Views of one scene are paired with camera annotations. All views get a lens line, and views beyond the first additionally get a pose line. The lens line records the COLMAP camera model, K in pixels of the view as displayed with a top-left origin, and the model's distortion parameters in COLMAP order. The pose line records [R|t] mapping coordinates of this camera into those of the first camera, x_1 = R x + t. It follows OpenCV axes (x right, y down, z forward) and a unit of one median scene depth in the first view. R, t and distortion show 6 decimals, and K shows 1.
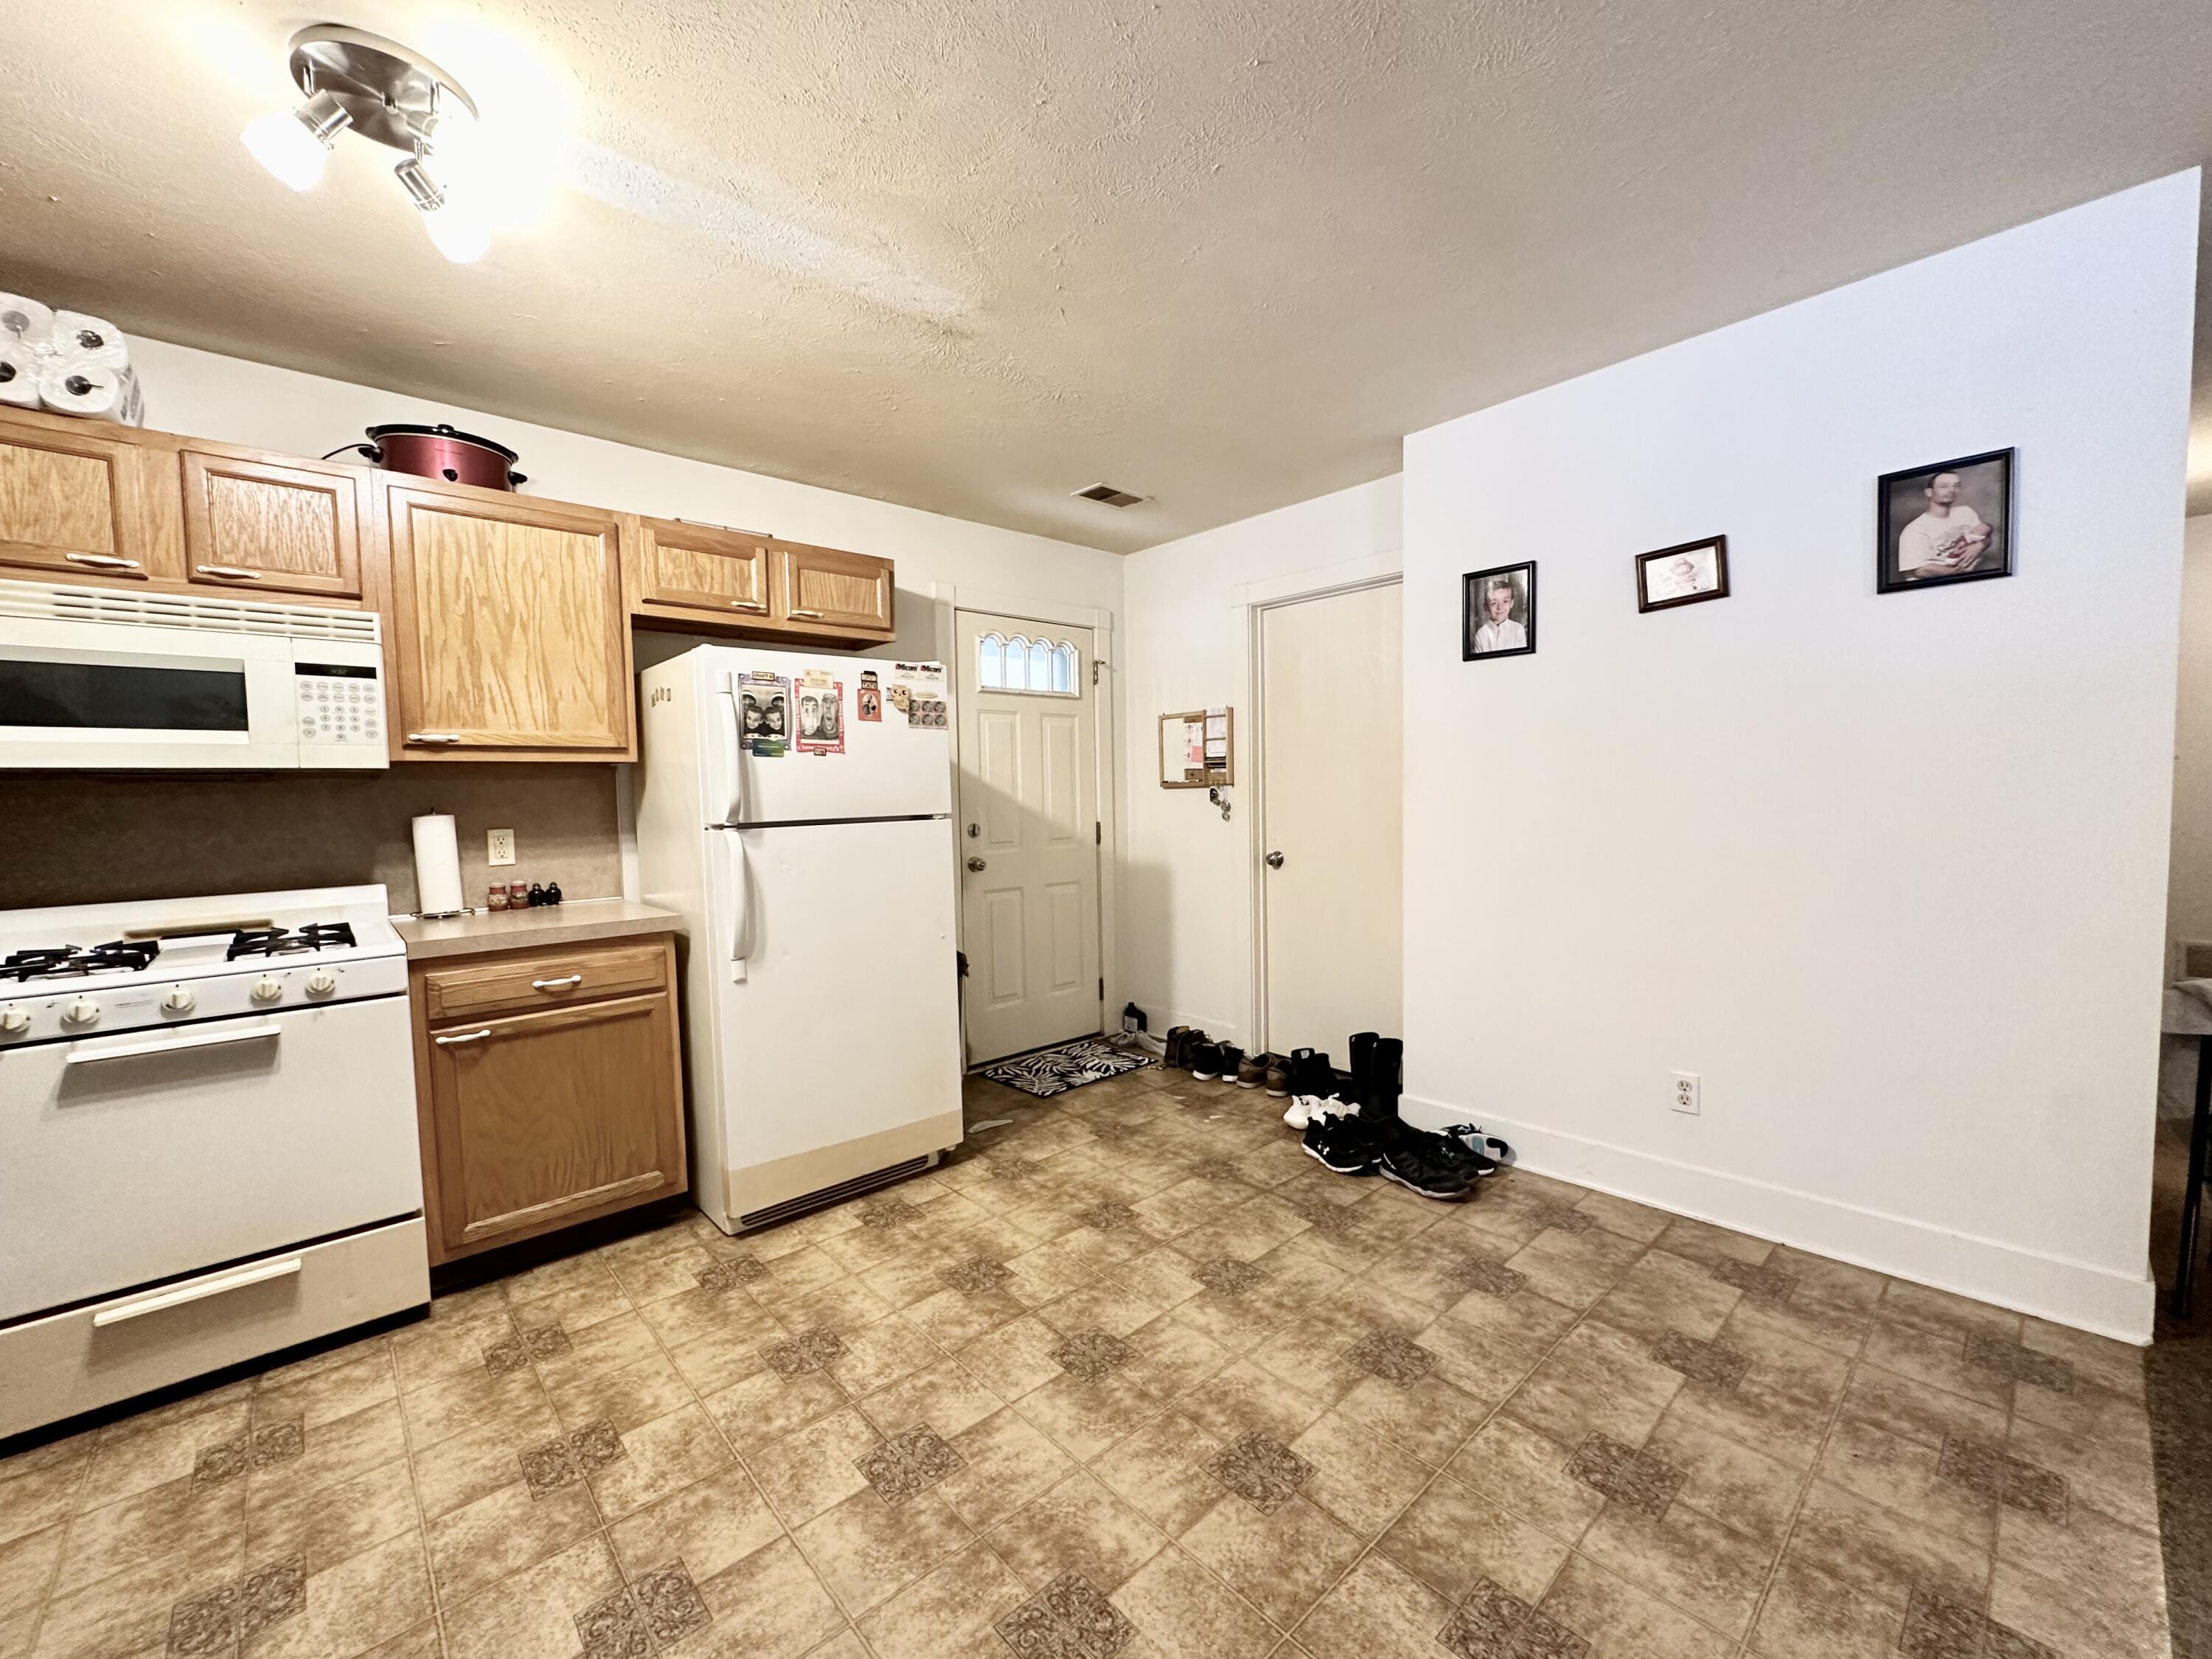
lens RADIAL K [[881.9, 0, 1079.1], [0, 881.9, 838.3], [0, 0, 1]] dist [-0.001001, -0.000259]
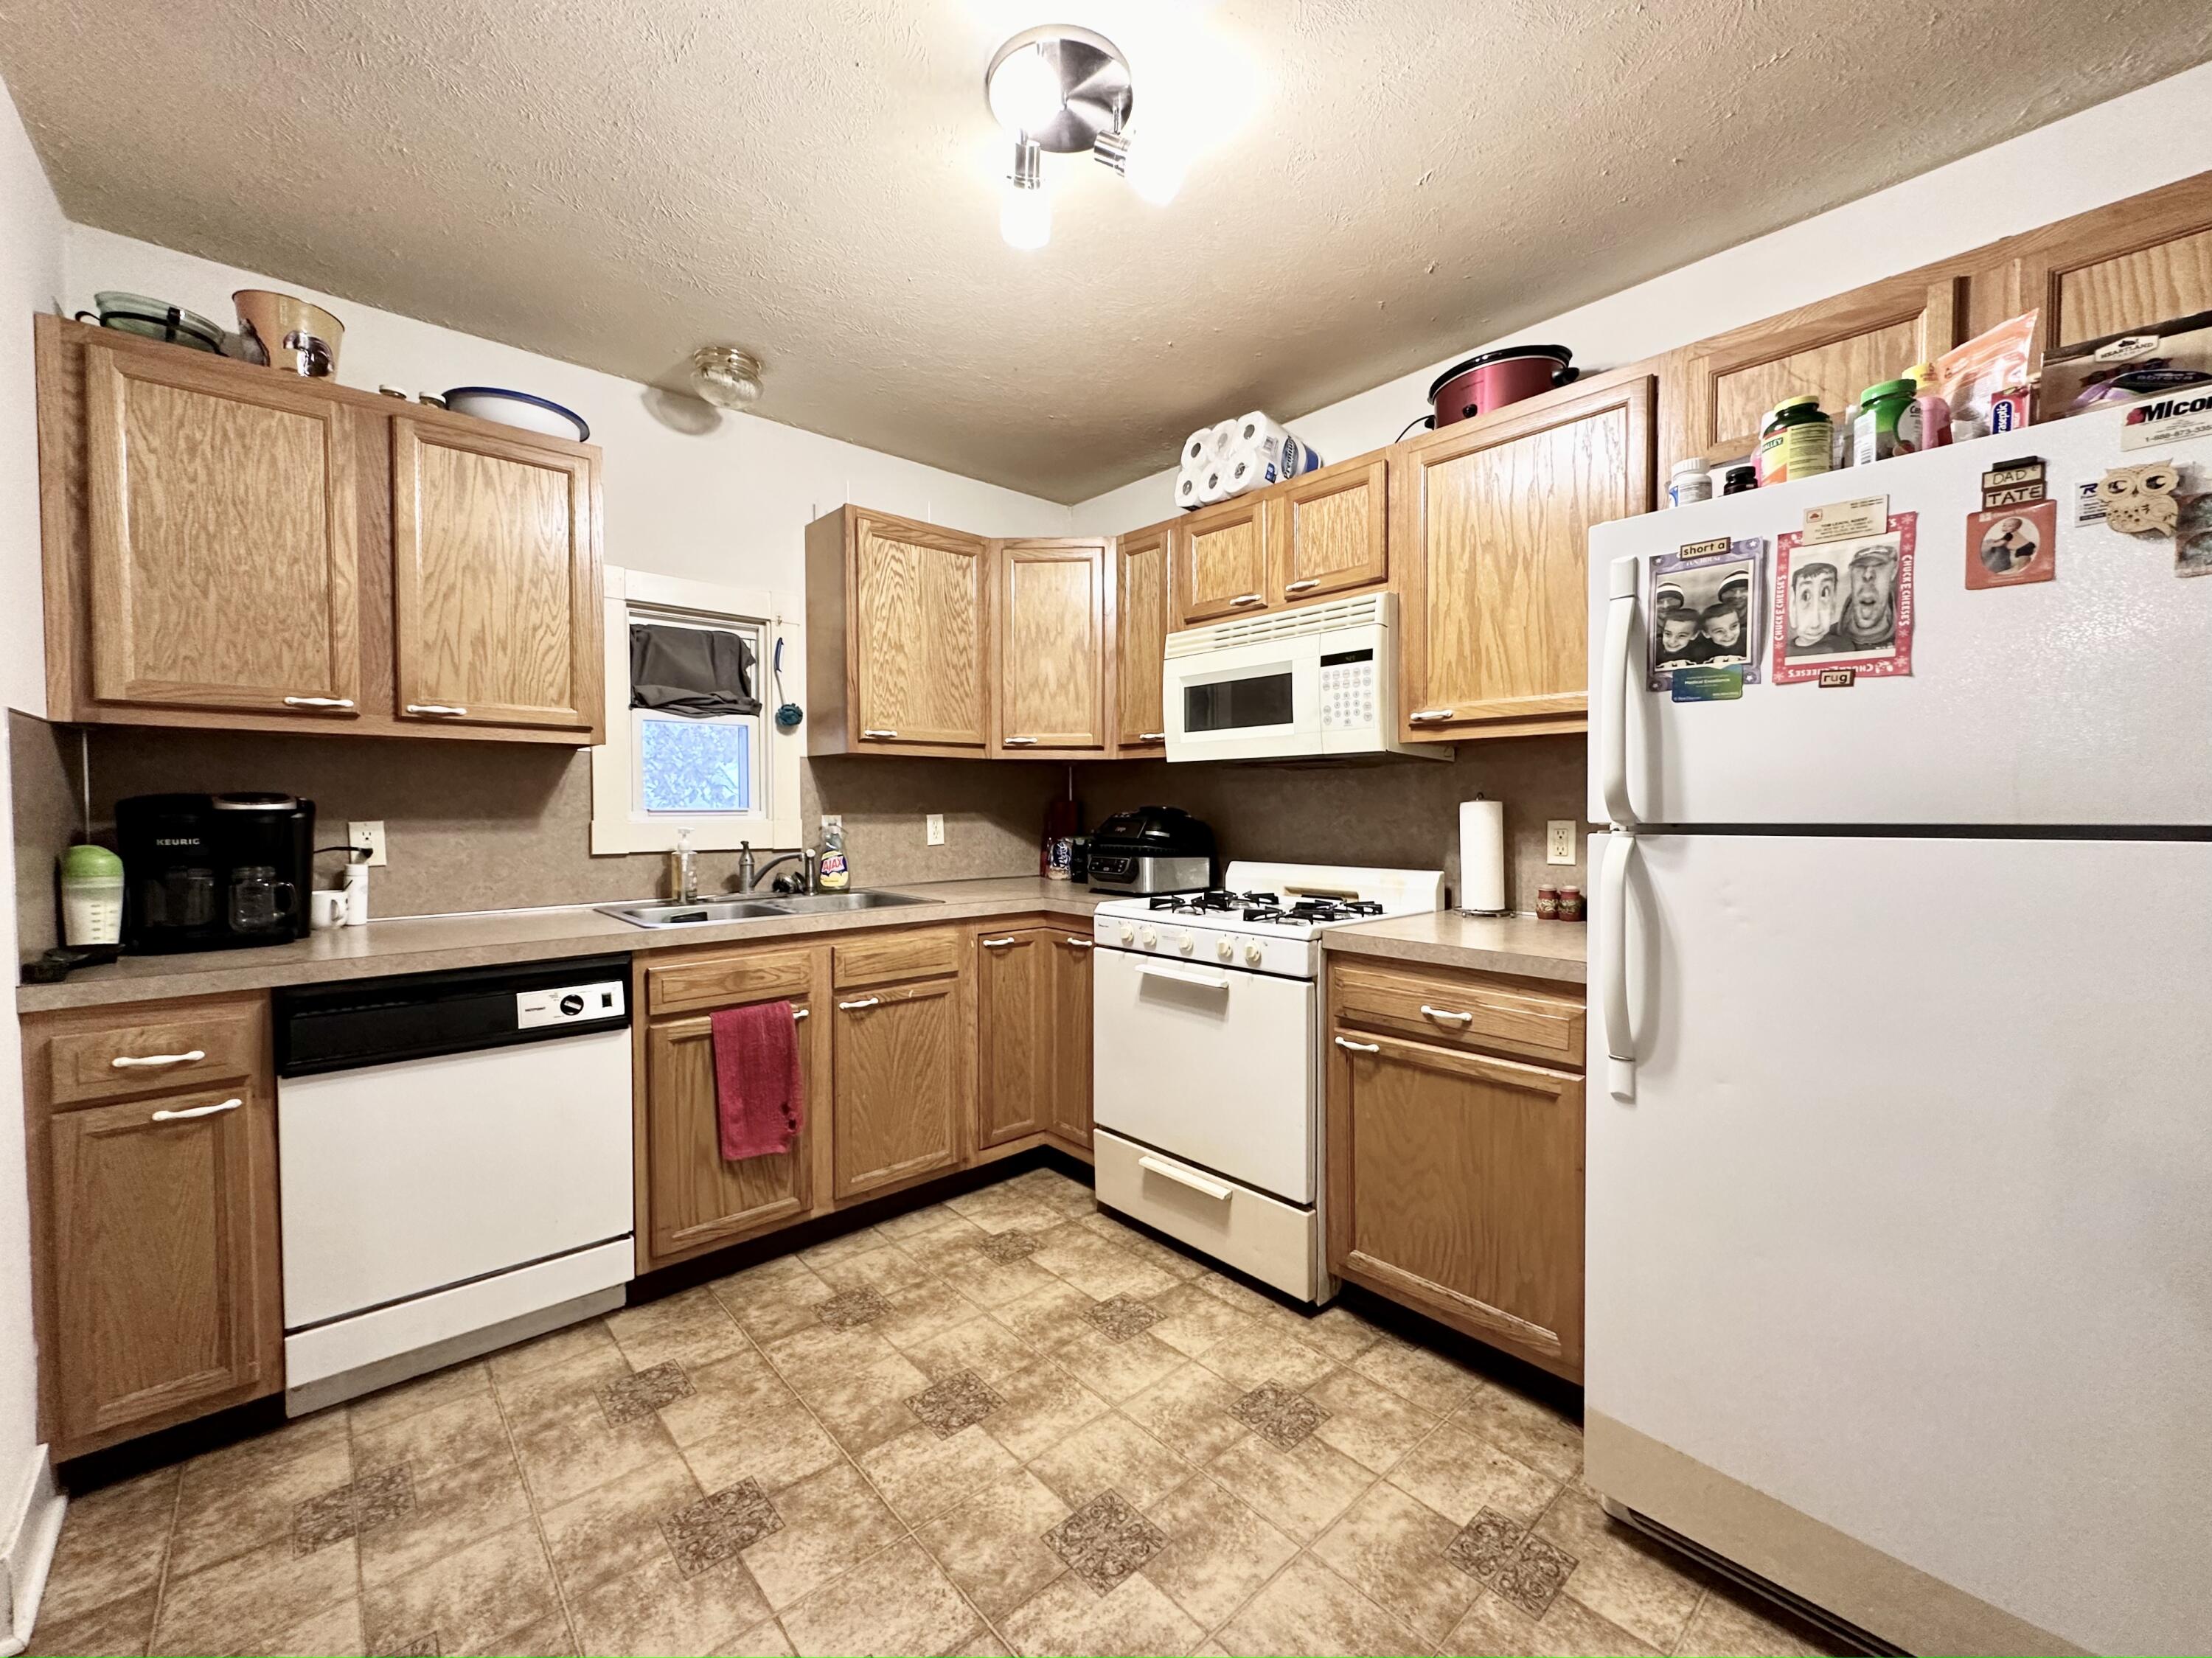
lens RADIAL K [[883.3, 0, 1109.4], [0, 883.3, 830.8], [0, 0, 1]] dist [-0.001607, -0.000065]
pose [[0.028181, 0.050335, -0.998335, 0.170498], [-0.048897, 0.997605, 0.048918, -0.023104], [0.998406, 0.047437, 0.030574, 0.633892]]
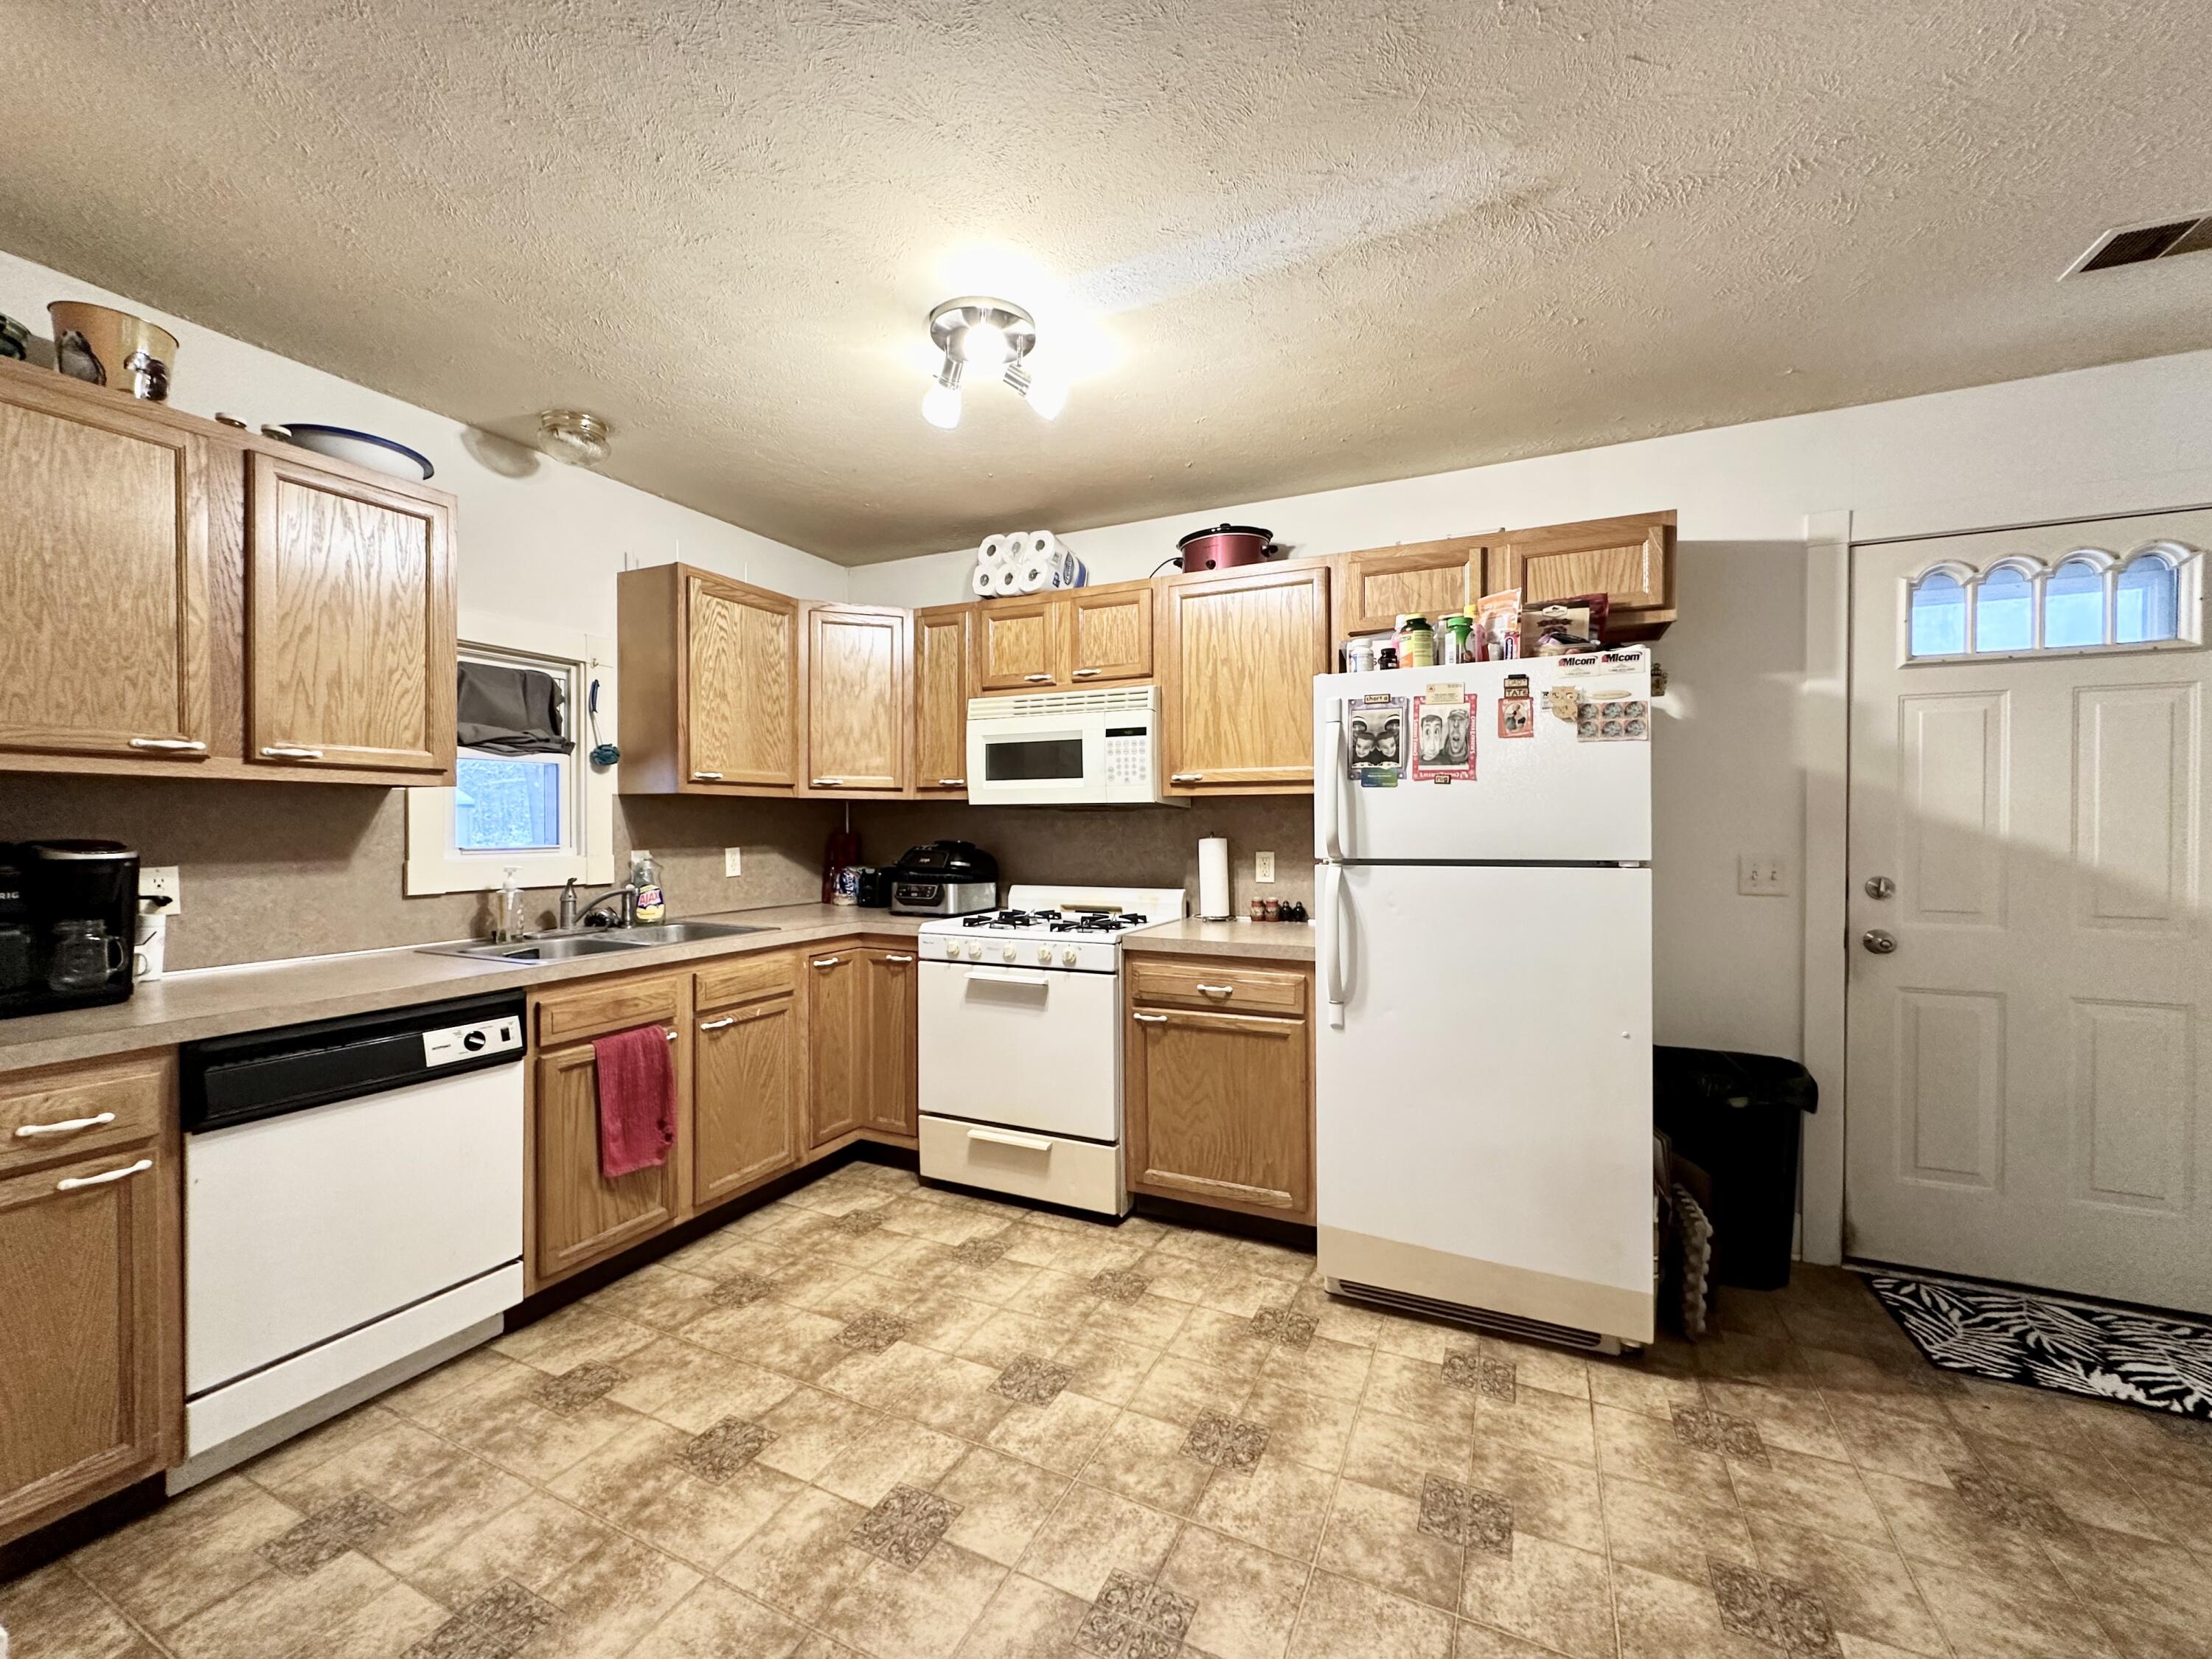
lens RADIAL K [[864.3, 0, 1109.9], [0, 864.3, 833.2], [0, 0, 1]] dist [-0.002041, -0.000001]
pose [[0.407805, 0.029928, -0.912578, 0.347466], [-0.053973, 0.998505, 0.008627, -0.038140], [0.911472, 0.045737, 0.408811, 0.390023]]
